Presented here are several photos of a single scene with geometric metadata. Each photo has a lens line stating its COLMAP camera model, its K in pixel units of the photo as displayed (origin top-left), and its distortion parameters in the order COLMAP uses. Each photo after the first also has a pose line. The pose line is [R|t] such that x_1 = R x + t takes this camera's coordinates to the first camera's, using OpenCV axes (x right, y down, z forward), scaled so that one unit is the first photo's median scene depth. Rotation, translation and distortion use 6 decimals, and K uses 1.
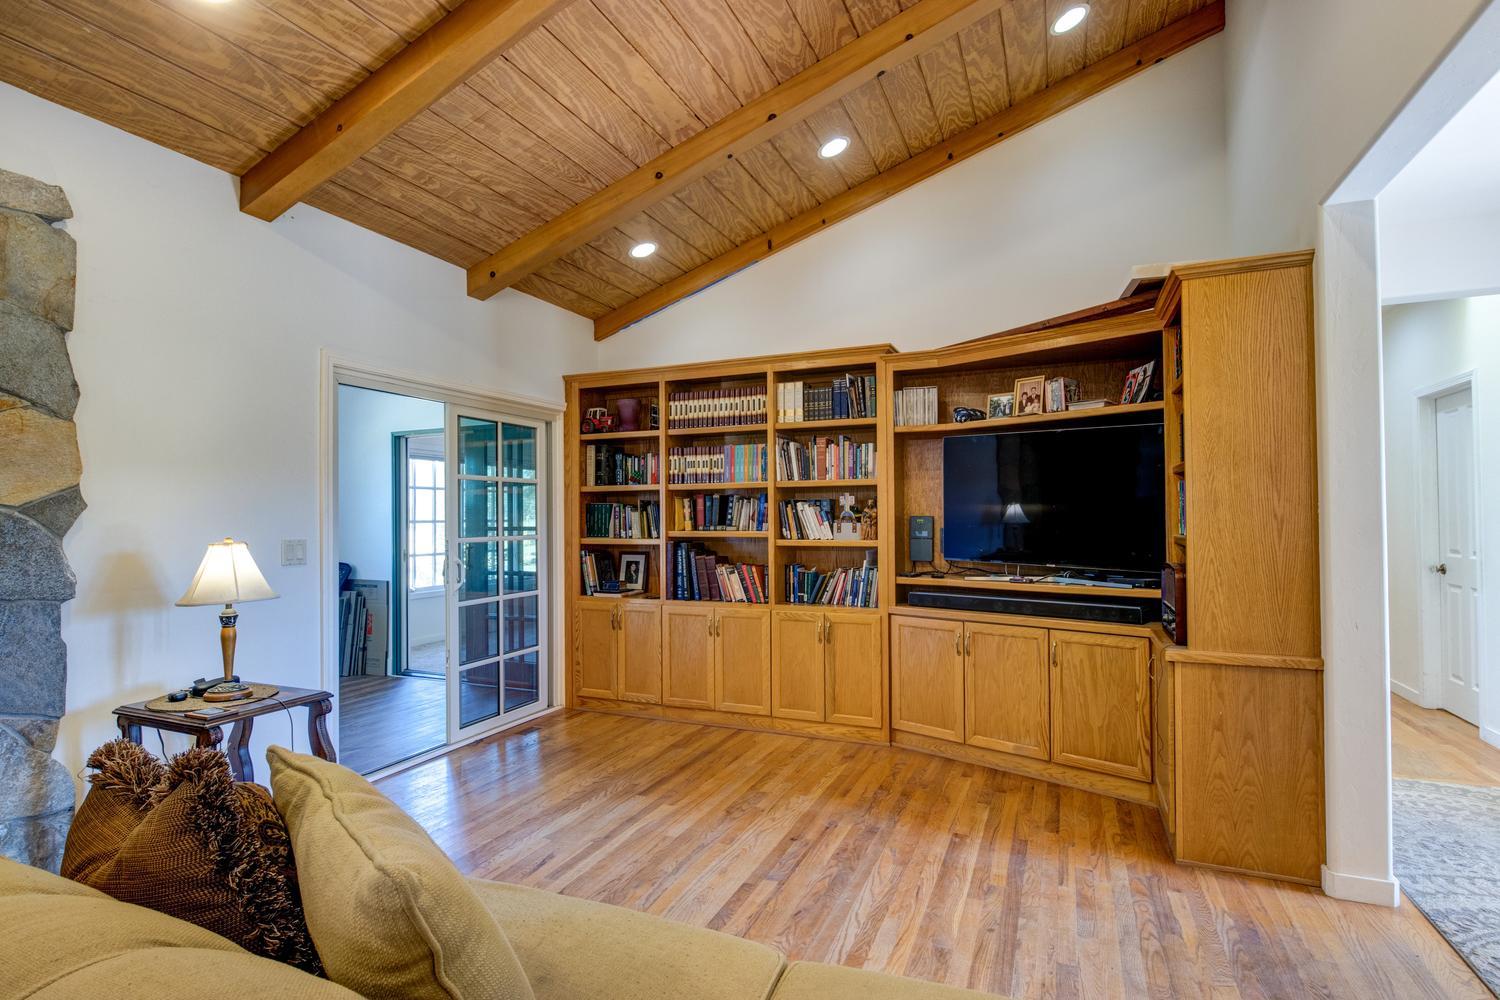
lens RADIAL K [[742.6, 0, 747.8], [0, 742.6, 512.9], [0, 0, 1]] dist [0.002608, 0.000404]
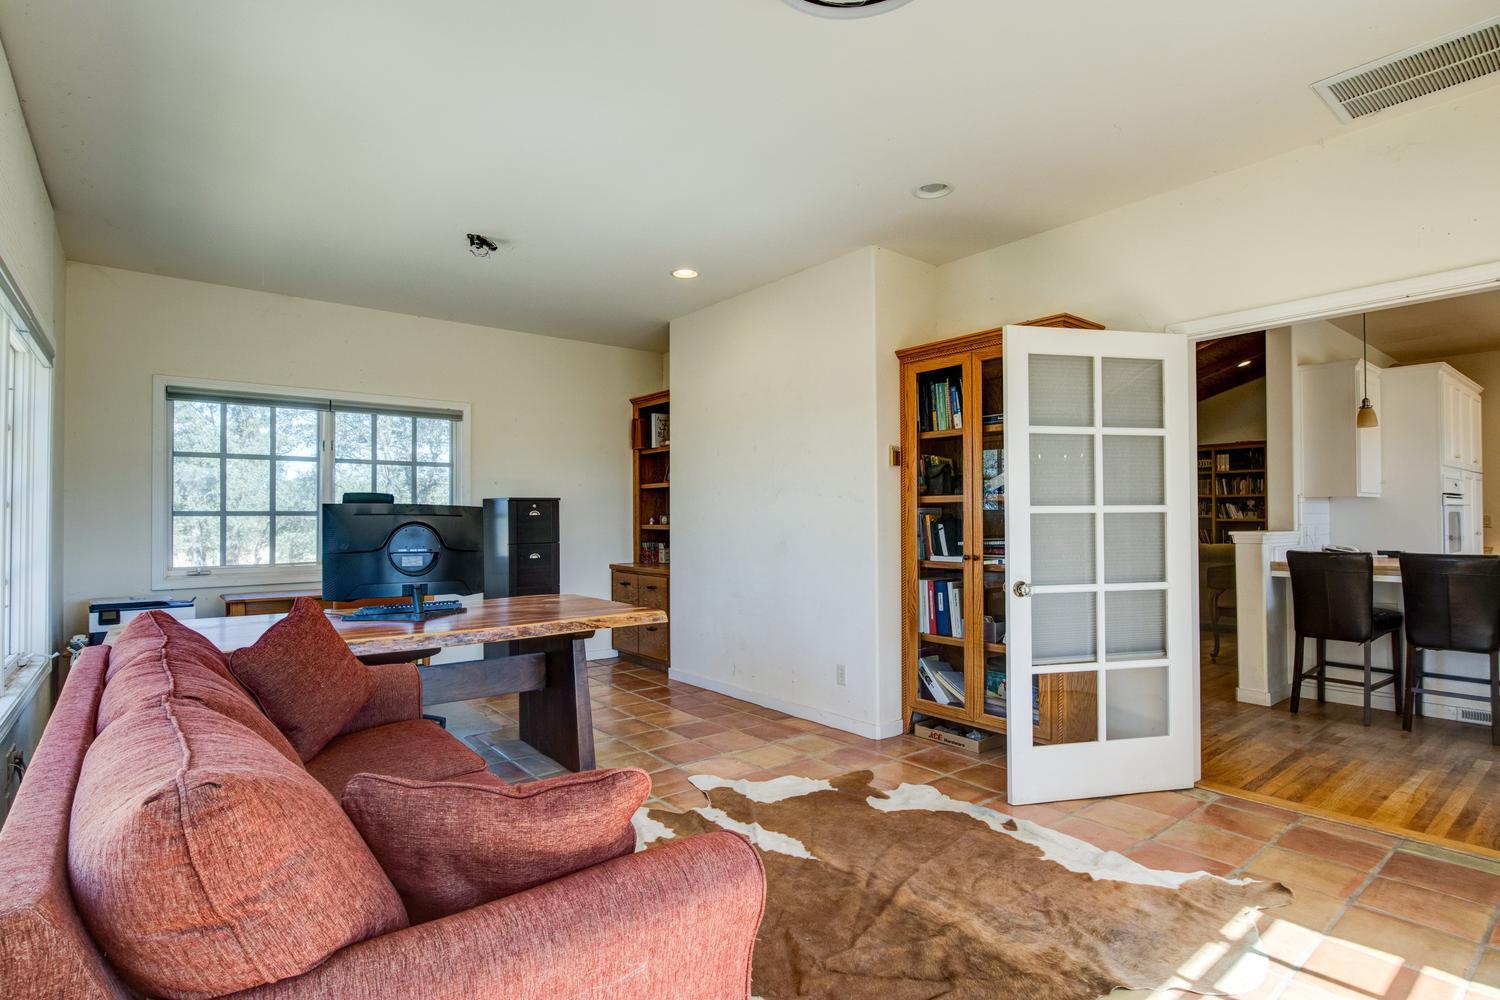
lens RADIAL K [[742.6, 0, 747.8], [0, 742.6, 512.9], [0, 0, 1]] dist [0.002608, 0.000404]
pose [[0.884557, 0.003023, -0.466422, -0.187896], [-0.000849, 0.999988, 0.004870, 0.005964], [0.466431, -0.003912, 0.884549, -1.931604]]
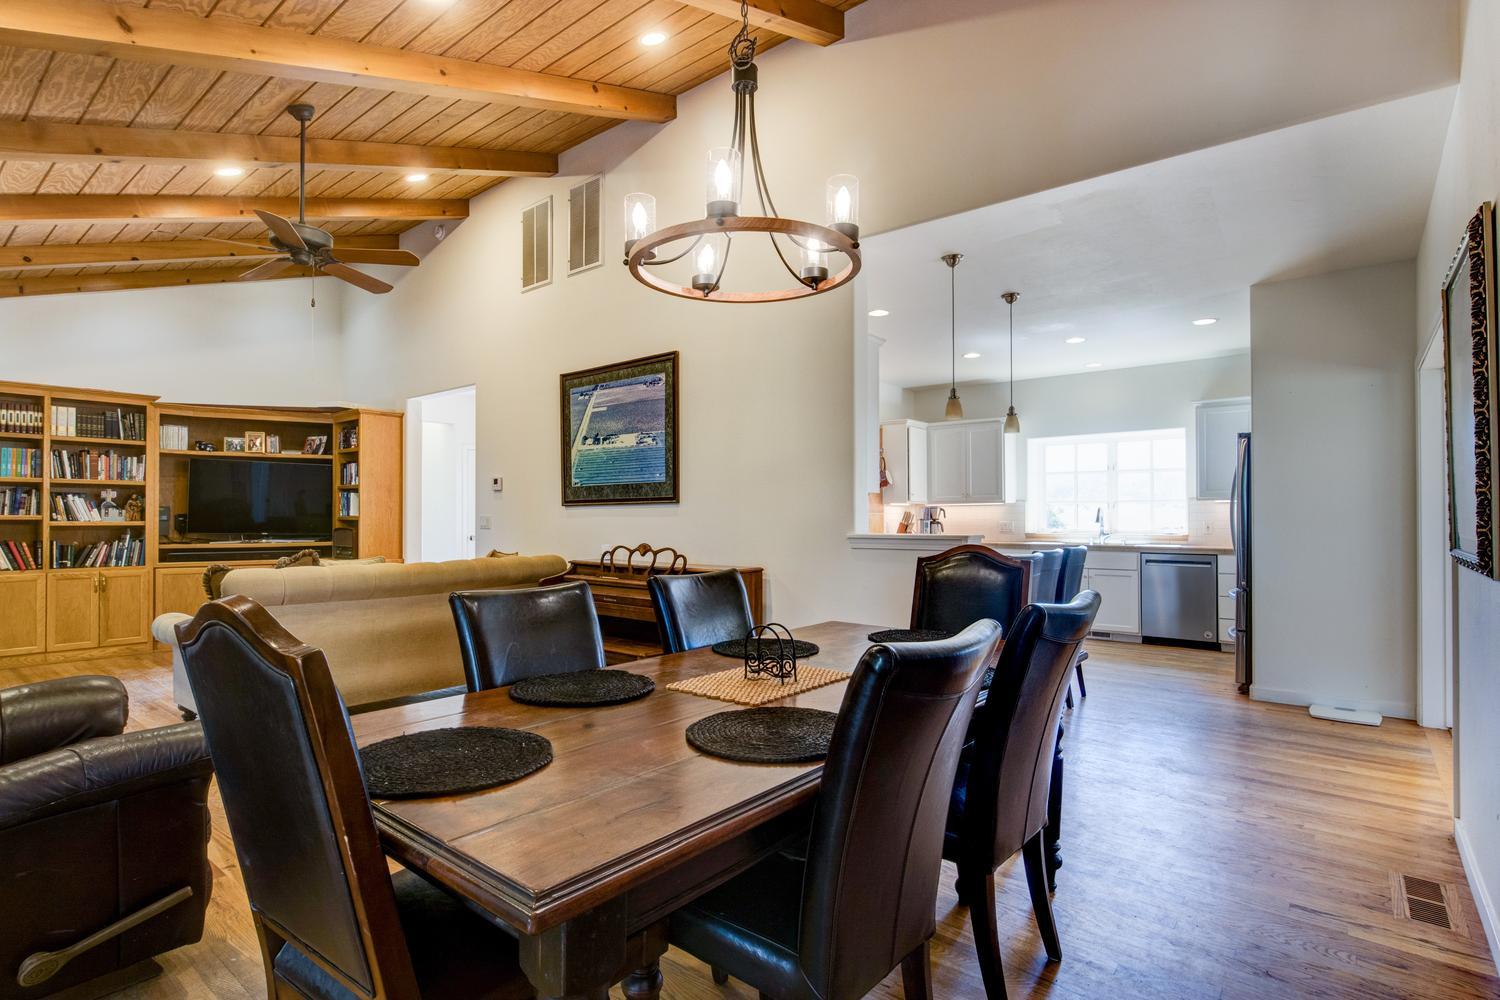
lens RADIAL K [[742.6, 0, 747.8], [0, 742.6, 512.9], [0, 0, 1]] dist [0.002608, 0.000404]
pose [[0.275430, 0.012638, 0.961238, -0.932820], [-0.008031, 0.999909, -0.010845, 0.025433], [-0.961288, -0.004732, 0.275506, -0.606975]]
